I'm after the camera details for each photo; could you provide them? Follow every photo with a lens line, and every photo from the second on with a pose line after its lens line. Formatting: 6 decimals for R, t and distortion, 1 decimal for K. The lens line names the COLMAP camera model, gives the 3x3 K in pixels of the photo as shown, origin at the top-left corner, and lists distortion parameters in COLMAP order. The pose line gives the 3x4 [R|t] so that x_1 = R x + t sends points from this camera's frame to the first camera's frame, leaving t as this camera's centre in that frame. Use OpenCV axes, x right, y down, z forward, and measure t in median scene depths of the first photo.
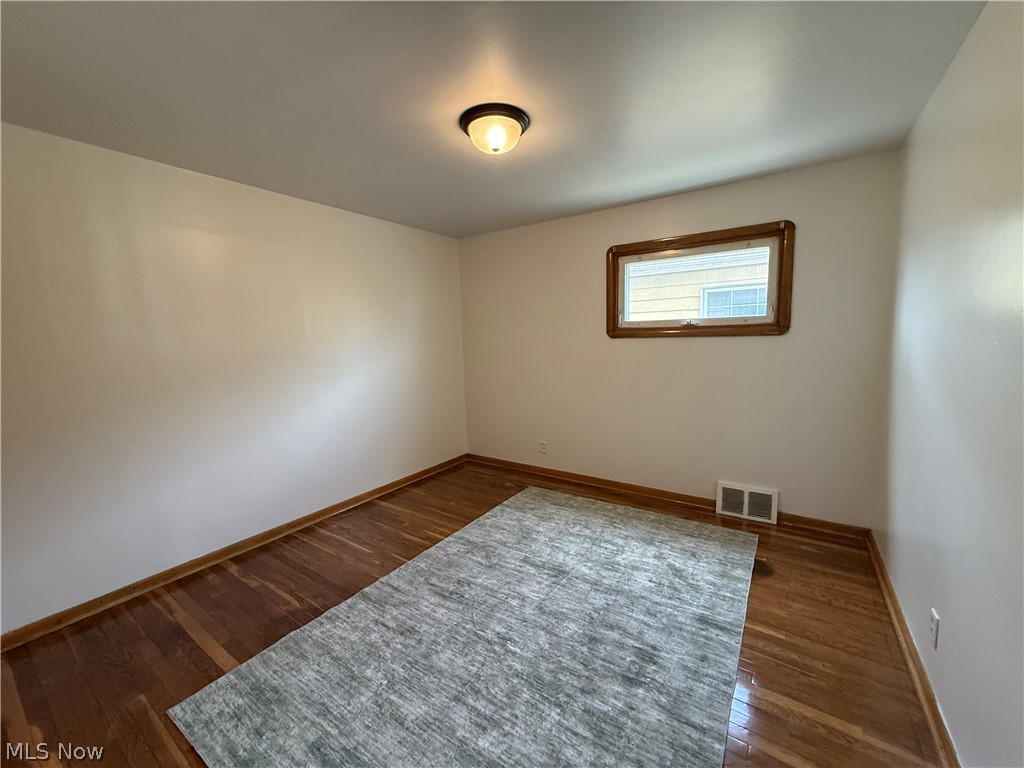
lens RADIAL K [[407.3, 0, 516.1], [0, 407.3, 380.7], [0, 0, 1]] dist [0.000444, 0.000292]
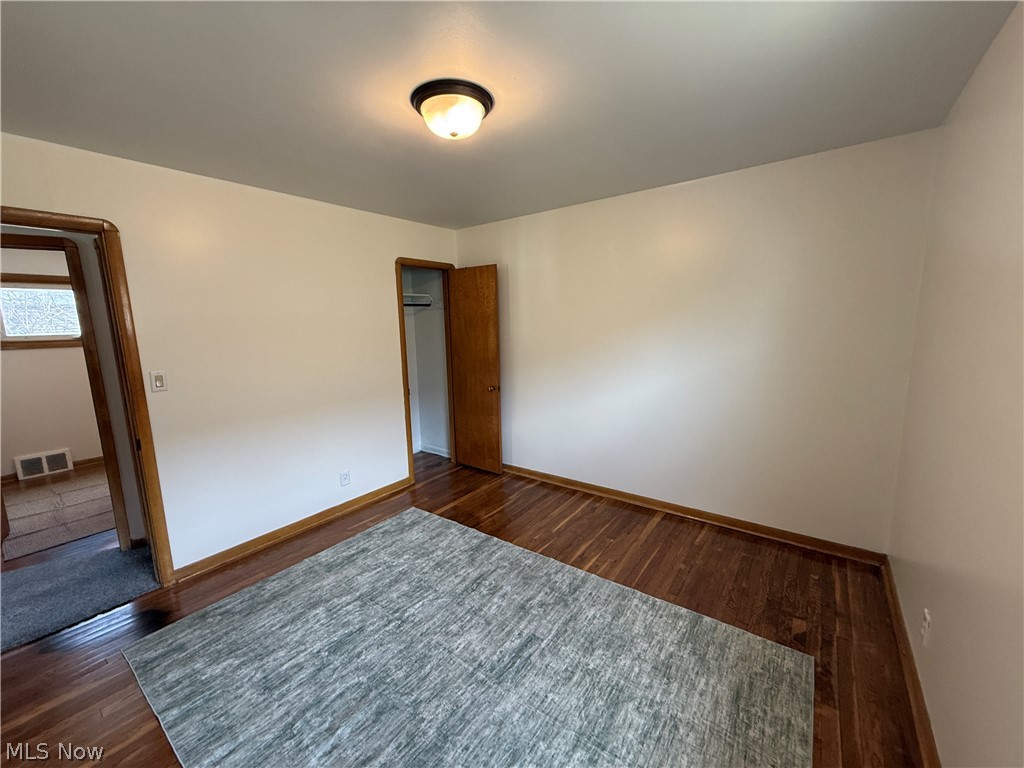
lens RADIAL K [[407.3, 0, 503.7], [0, 407.3, 385.6], [0, 0, 1]] dist [0.000444, 0.000292]
pose [[-0.055741, 0.188005, -0.980585, 0.626619], [-0.086239, 0.977535, 0.192322, -0.153497], [0.994714, 0.095285, -0.038276, 0.844489]]
